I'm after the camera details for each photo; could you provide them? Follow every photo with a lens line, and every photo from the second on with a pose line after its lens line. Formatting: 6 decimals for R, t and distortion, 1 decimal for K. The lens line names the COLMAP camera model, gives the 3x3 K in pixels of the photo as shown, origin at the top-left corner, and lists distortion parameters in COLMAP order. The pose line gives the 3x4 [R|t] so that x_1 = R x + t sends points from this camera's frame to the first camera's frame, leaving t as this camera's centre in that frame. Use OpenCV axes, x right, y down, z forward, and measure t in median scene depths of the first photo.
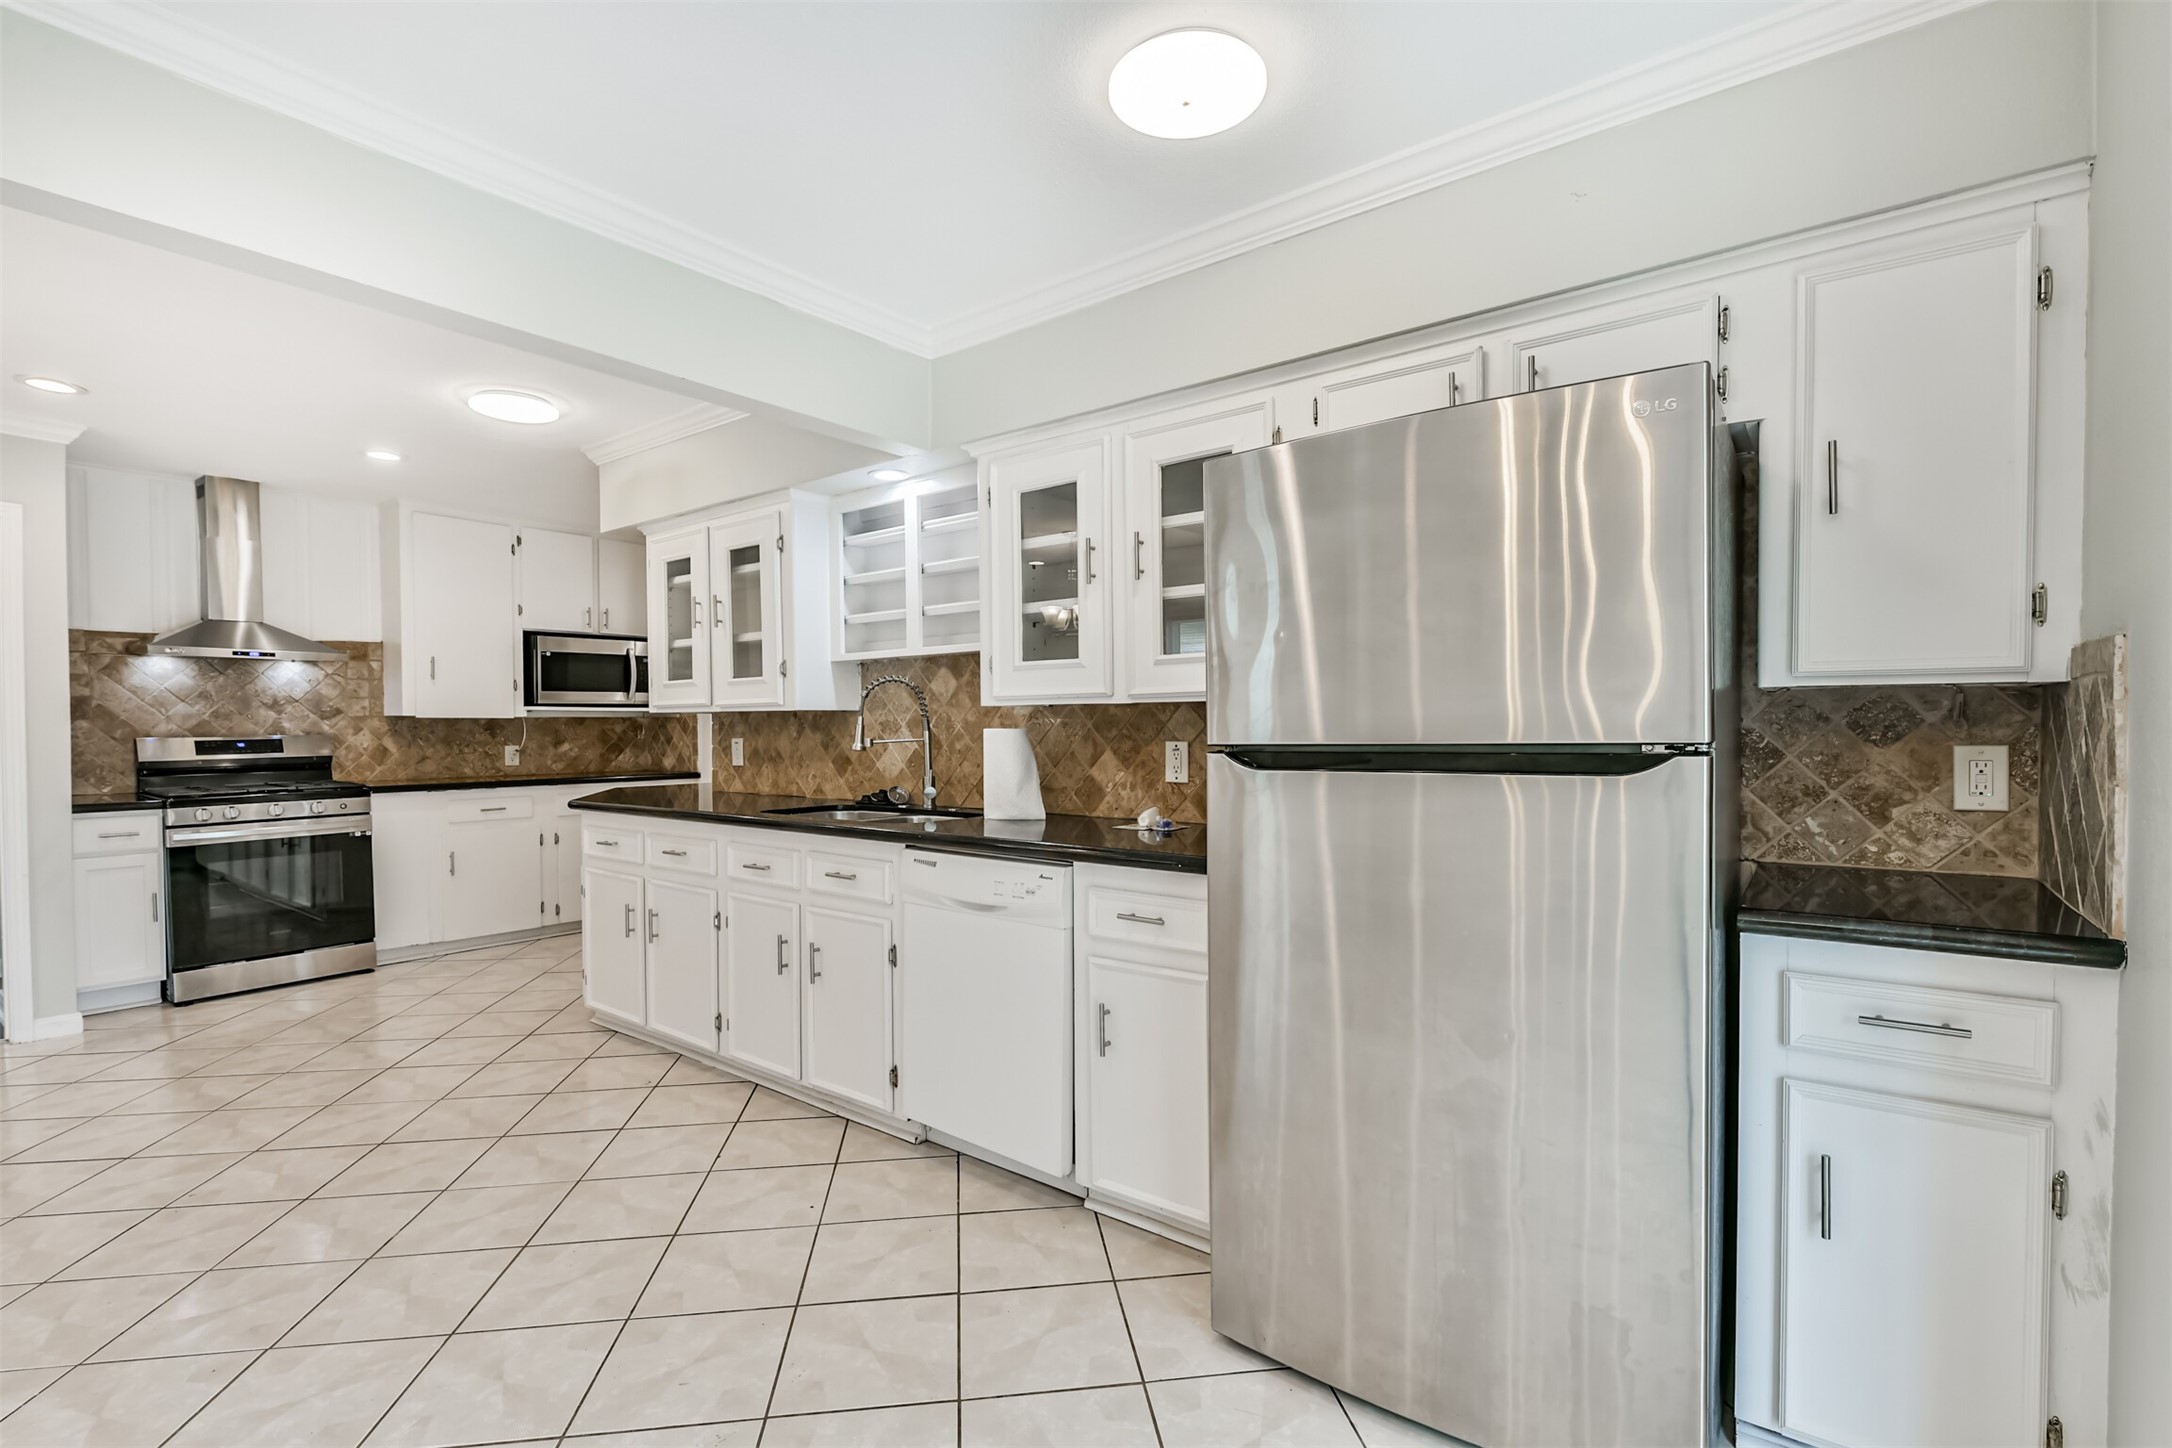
lens RADIAL K [[988.0, 0, 1091.5], [0, 988.0, 745.6], [0, 0, 1]] dist [0.000468, -0.000063]
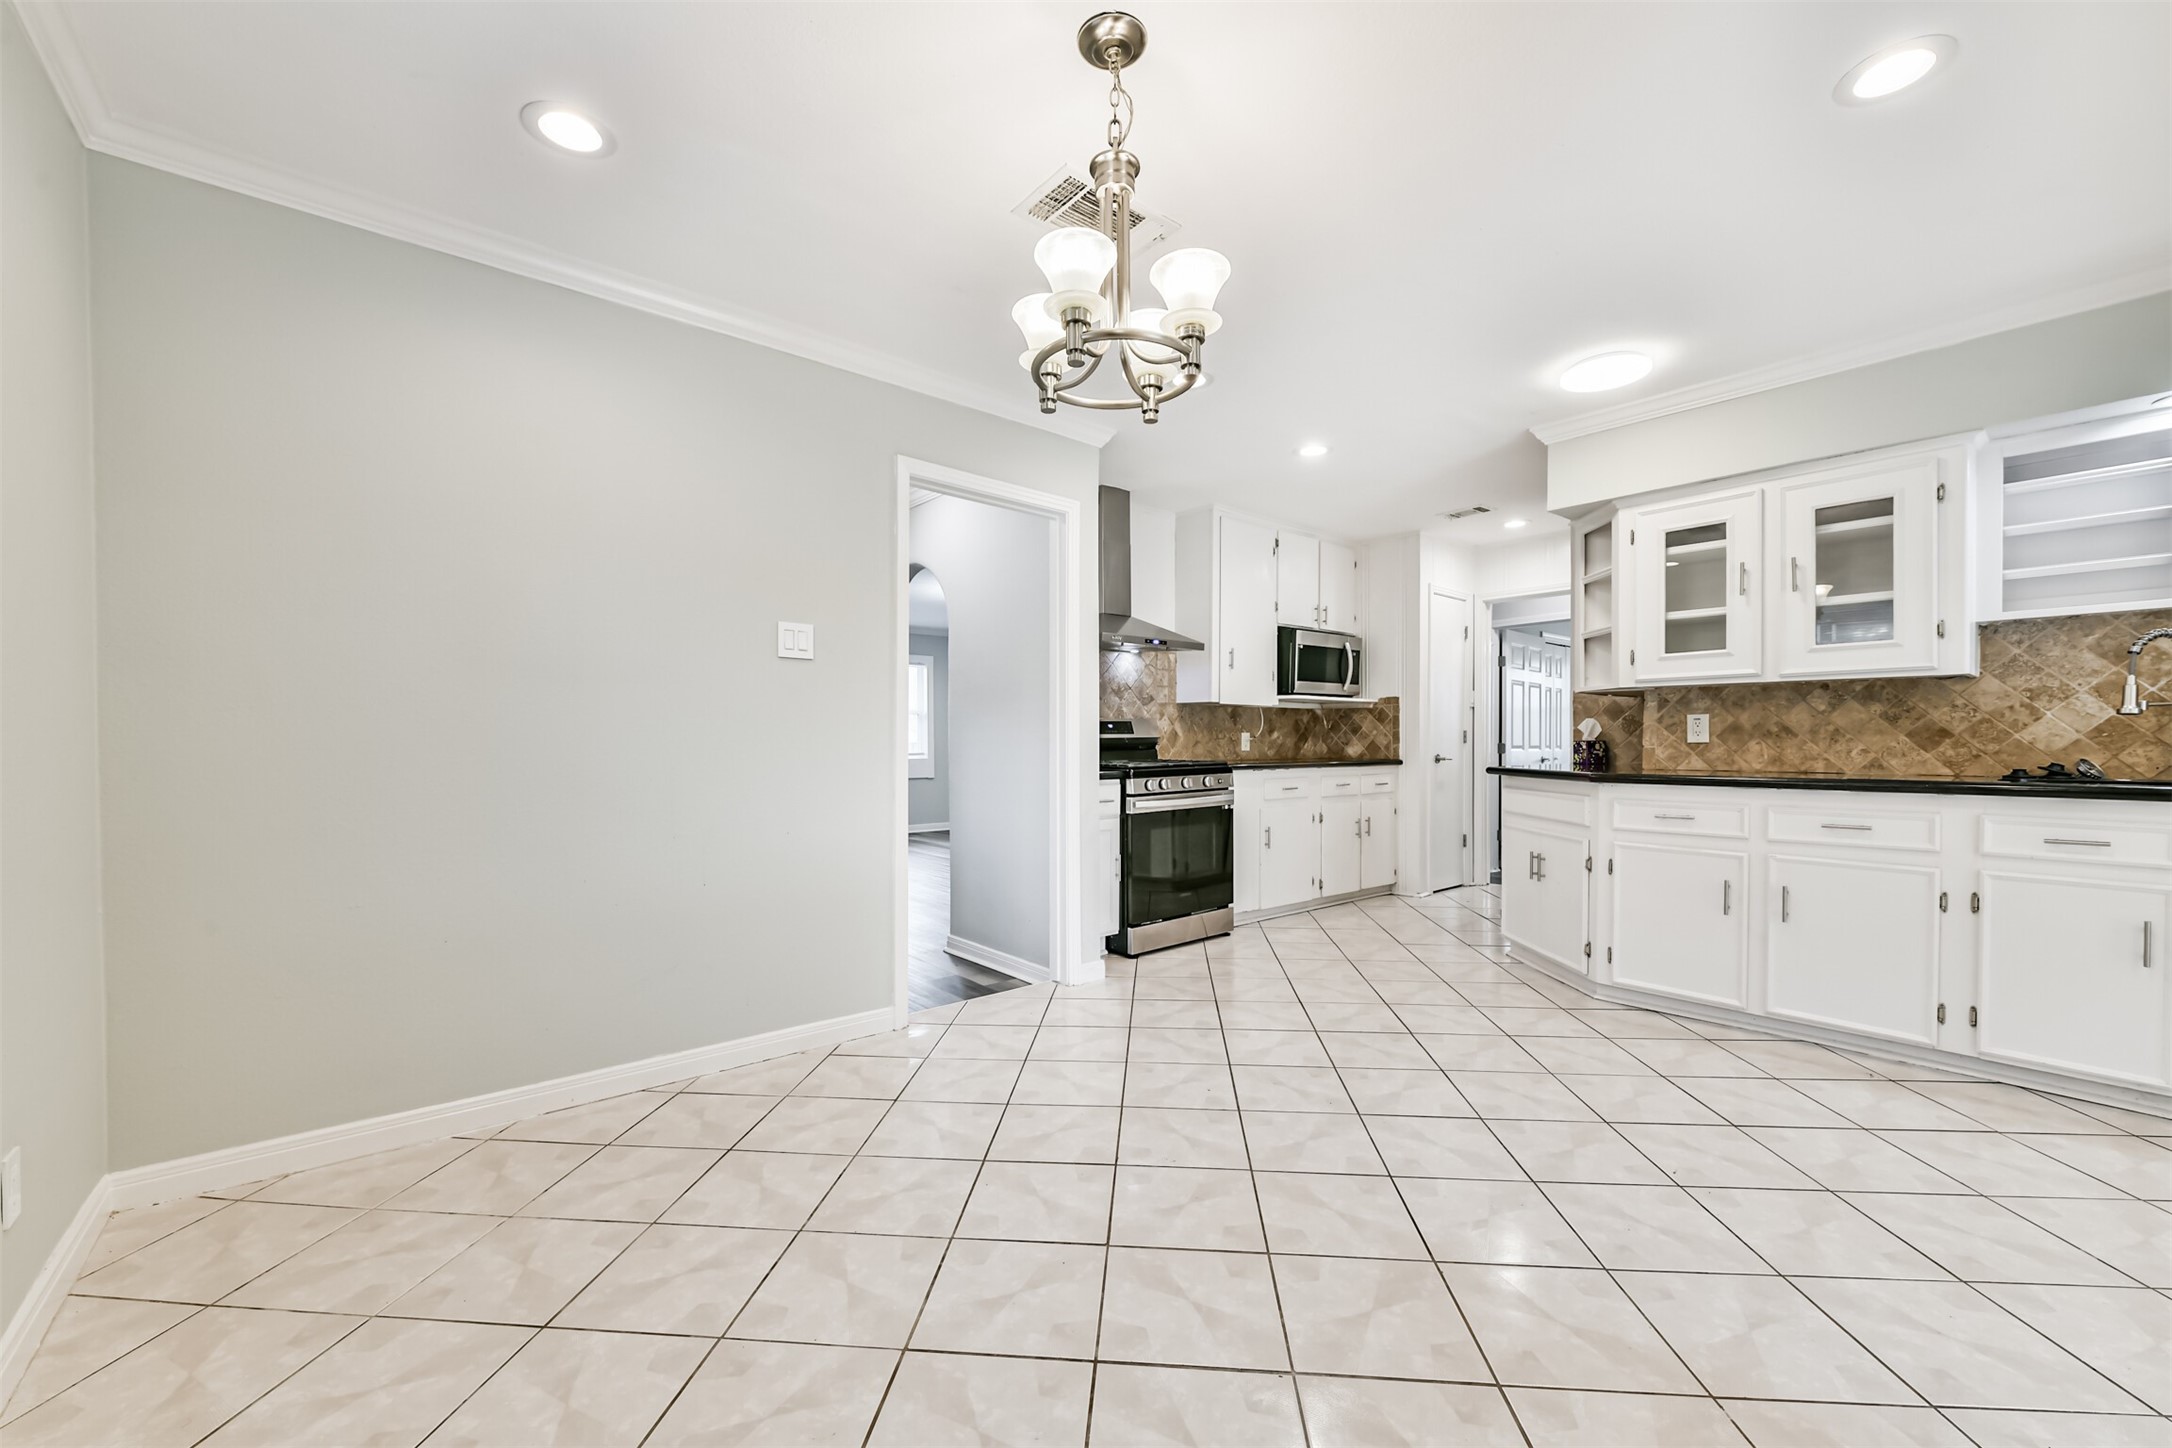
lens RADIAL K [[856.8, 0, 1085.6], [0, 856.8, 747.3], [0, 0, 1]] dist [-0.004651, -0.000061]
pose [[0.977528, 0.005384, -0.210738, -0.830508], [-0.008086, 0.999896, -0.011963, 0.043014], [0.210652, 0.013398, 0.977469, 0.054318]]
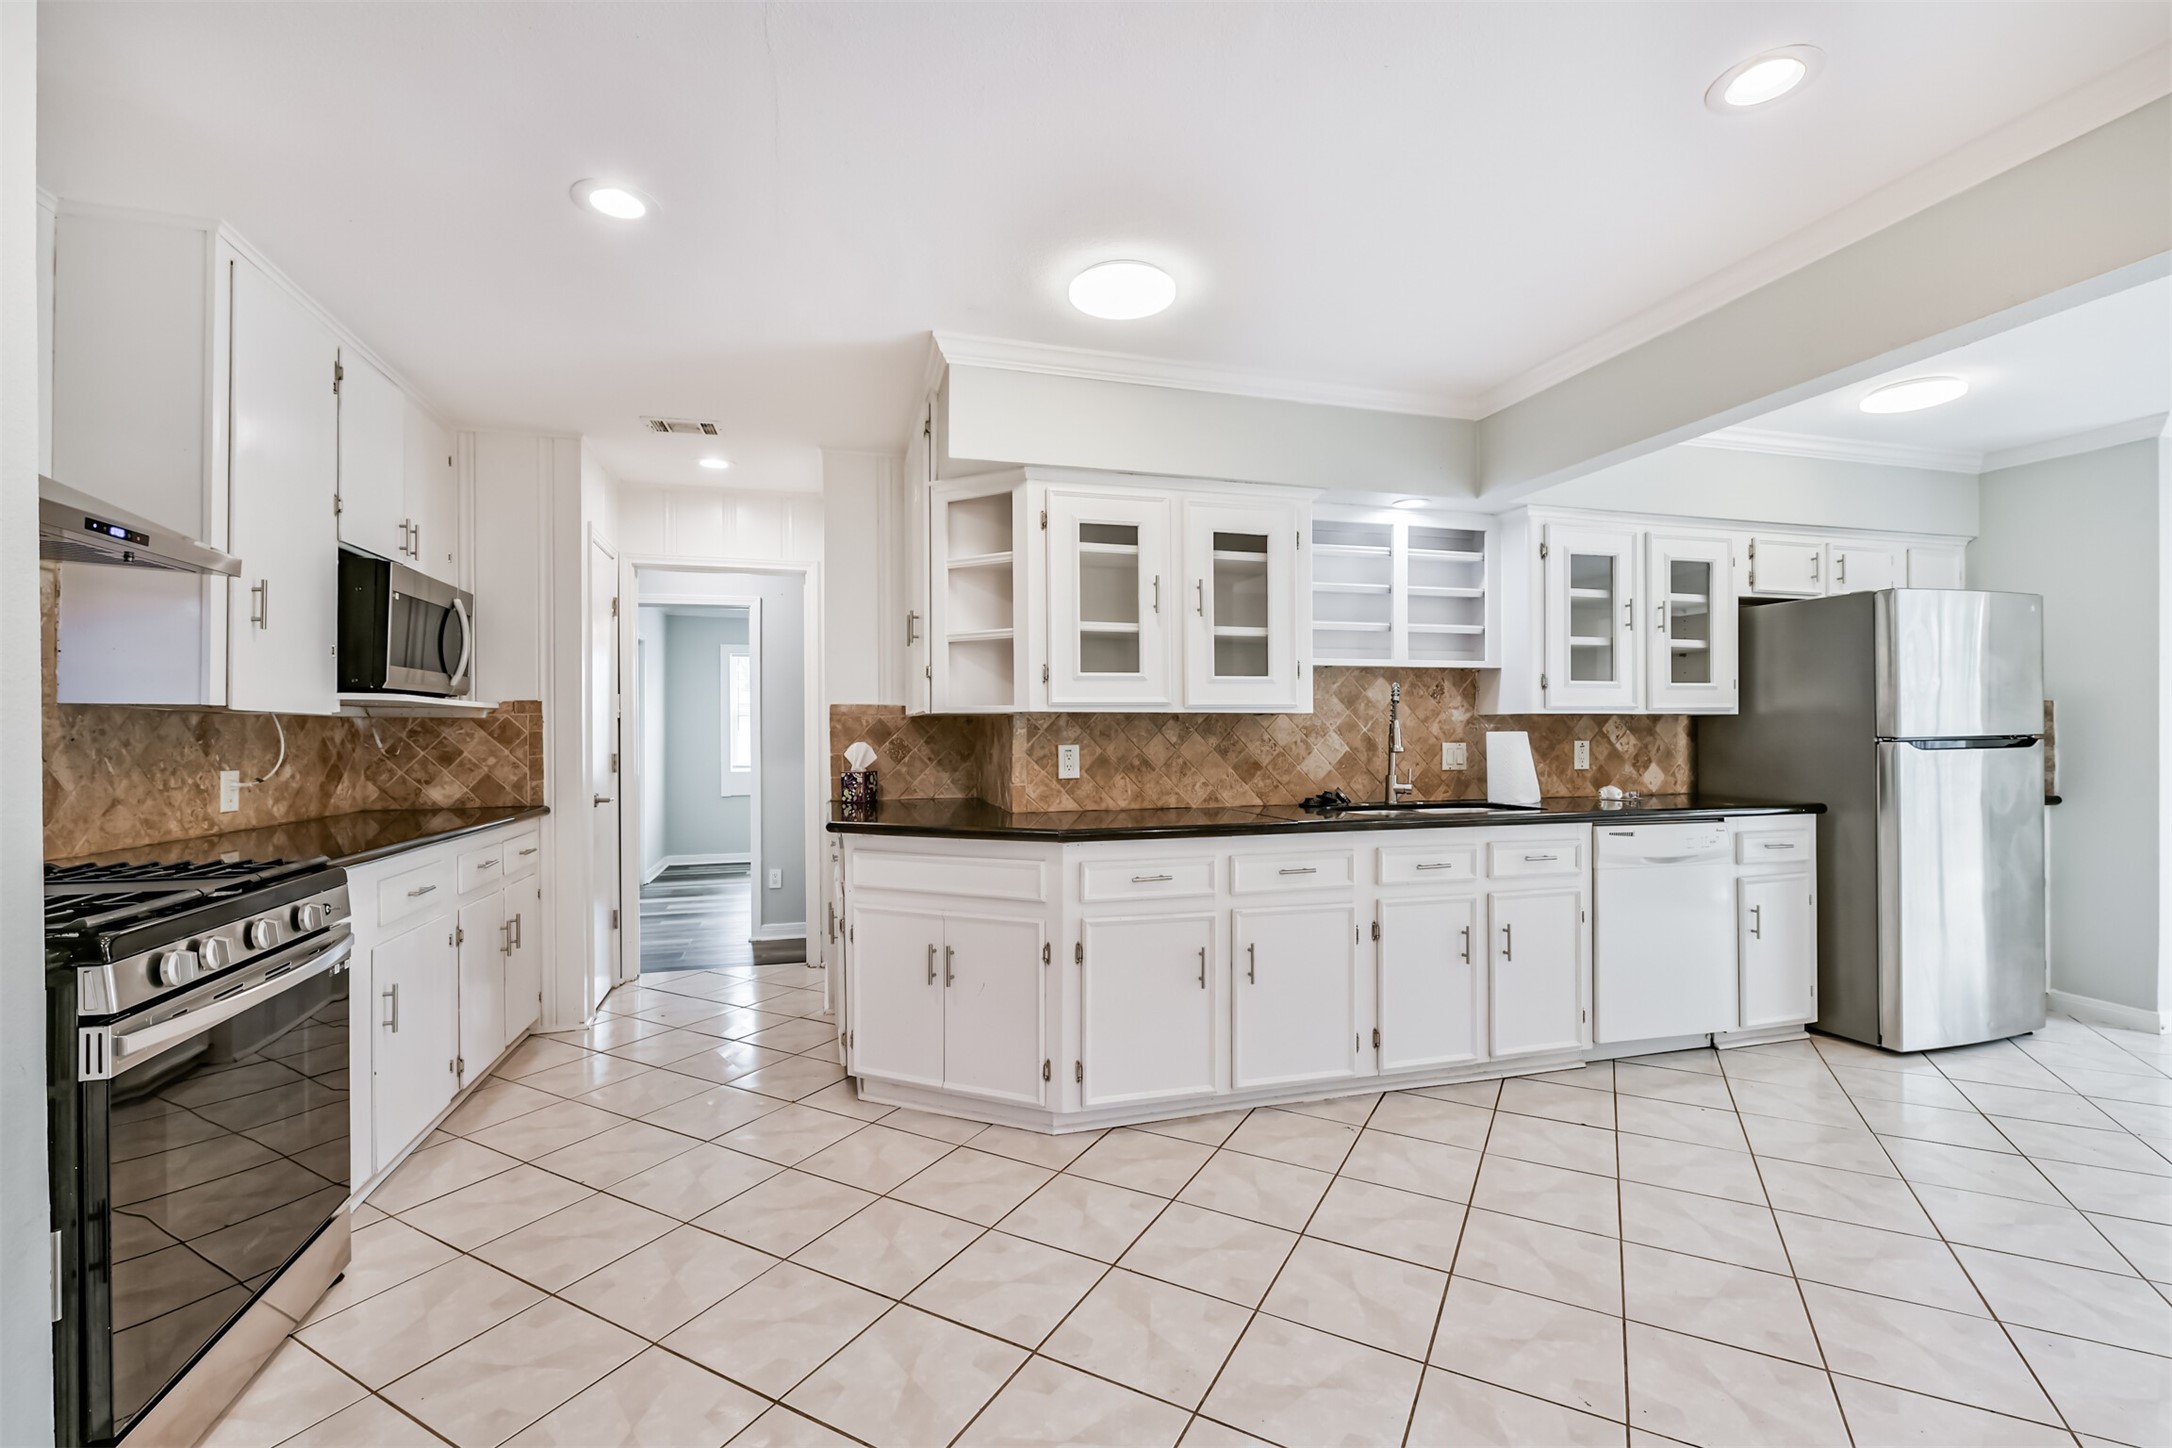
lens RADIAL K [[935.9, 0, 1083.2], [0, 935.9, 731.8], [0, 0, 1]] dist [0.001384, 0.000034]
pose [[0.586187, 0.004939, 0.810161, -1.059896], [0.019022, 0.999622, -0.019857, -0.002900], [-0.809952, 0.027051, 0.585872, 0.574740]]
